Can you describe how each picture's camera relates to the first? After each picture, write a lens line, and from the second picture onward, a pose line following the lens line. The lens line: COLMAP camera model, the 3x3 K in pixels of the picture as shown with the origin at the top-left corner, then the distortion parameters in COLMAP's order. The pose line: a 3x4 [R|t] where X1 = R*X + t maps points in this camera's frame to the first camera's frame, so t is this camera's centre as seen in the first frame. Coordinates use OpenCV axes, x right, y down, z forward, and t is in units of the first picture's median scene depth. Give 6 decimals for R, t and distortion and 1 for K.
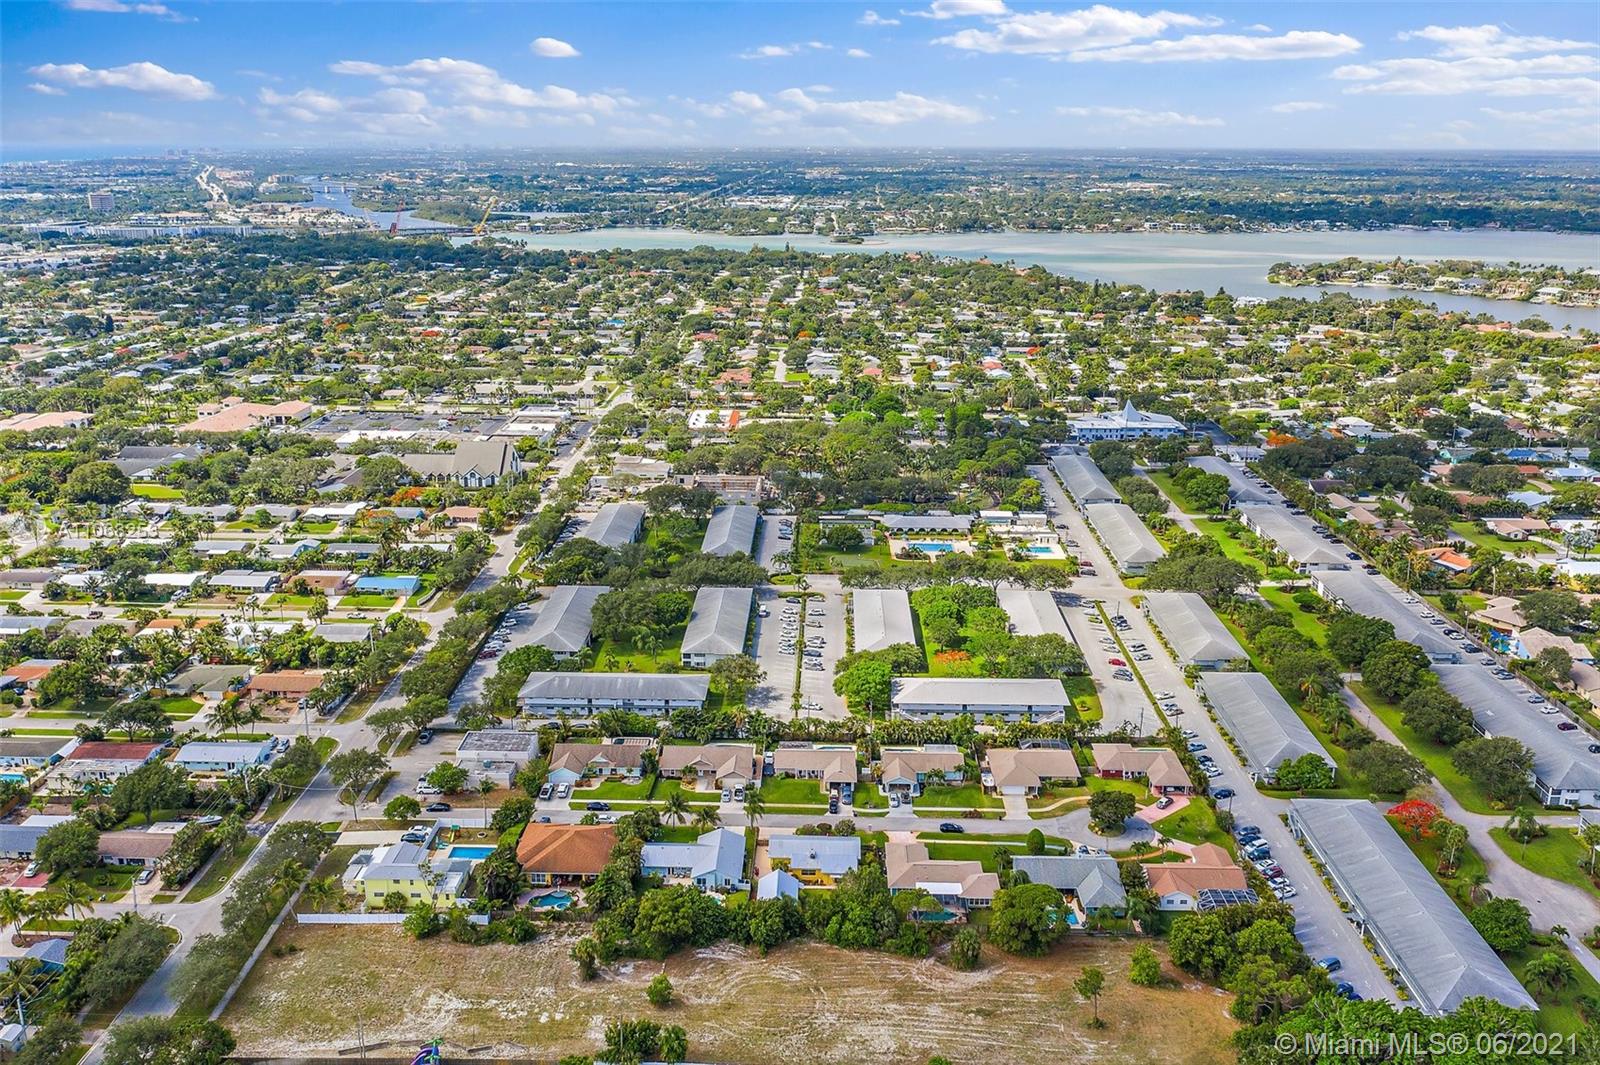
lens RADIAL K [[1324.9, 0, 794.0], [0, 1324.9, 526.8], [0, 0, 1]] dist [-0.004562, 0.010123]
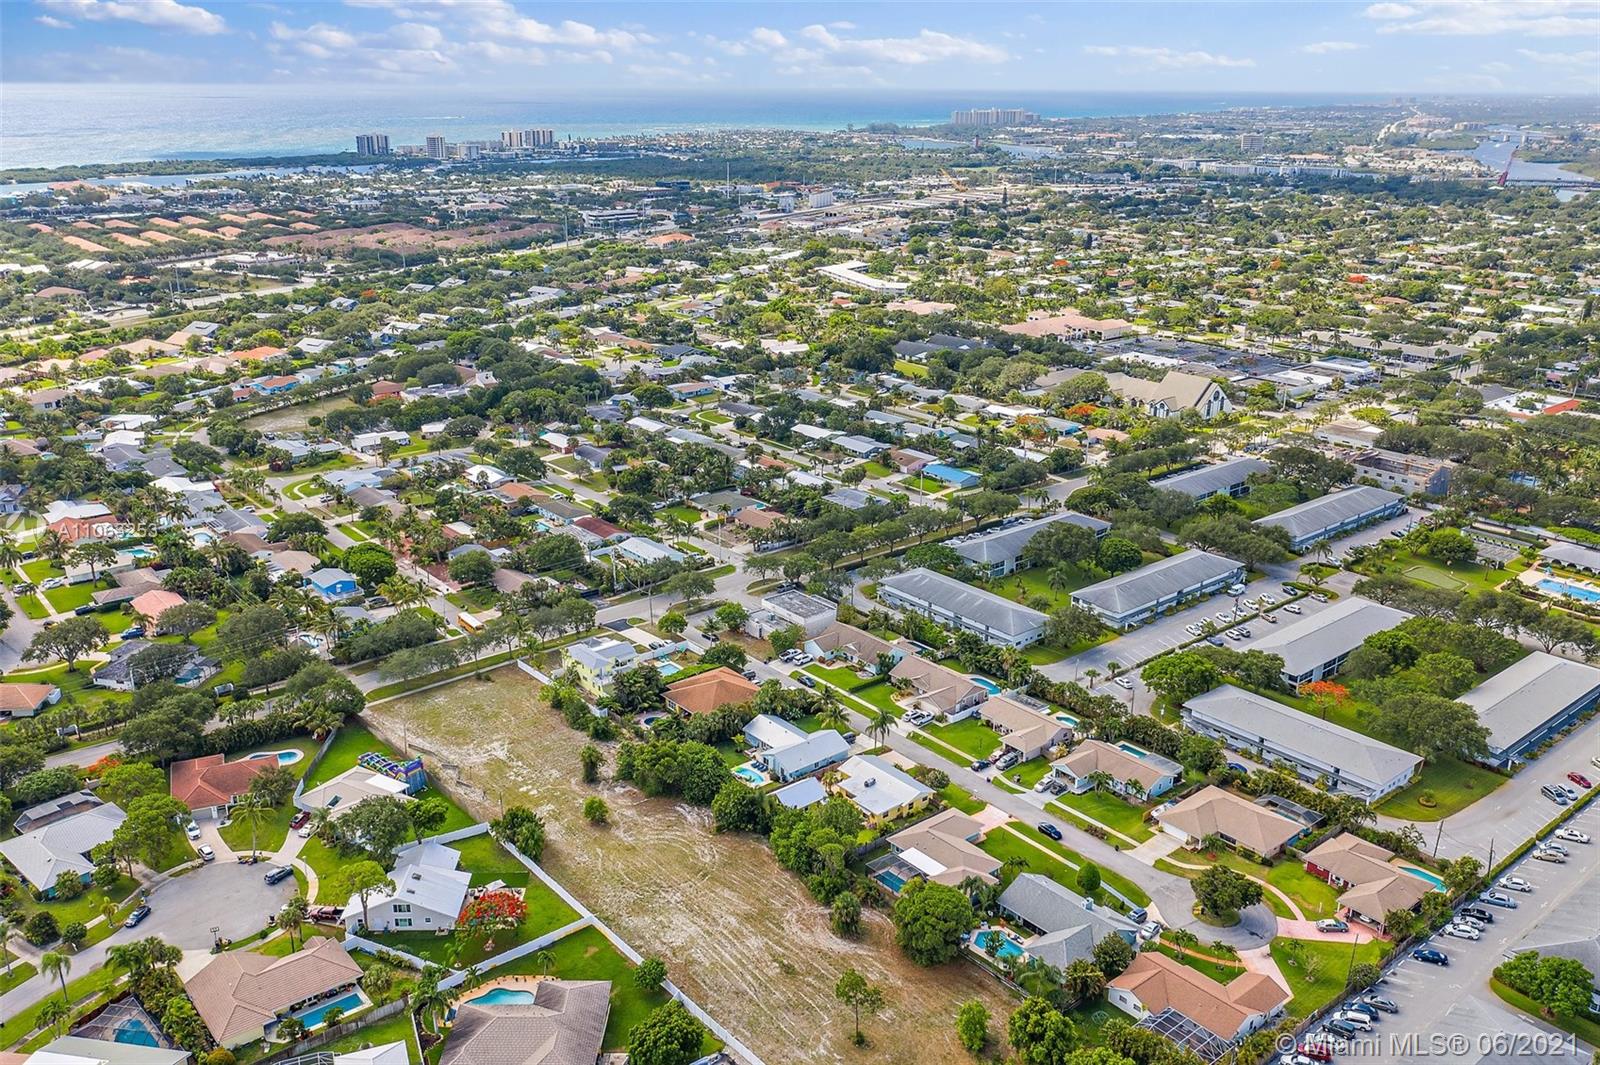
lens RADIAL K [[1324.9, 0, 796.3], [0, 1324.9, 531.8], [0, 0, 1]] dist [-0.004562, 0.010123]
pose [[0.649676, 0.238055, -0.721977, 0.493797], [-0.211635, 0.968798, 0.128997, -0.029202], [0.730158, 0.068990, 0.679786, 0.246478]]
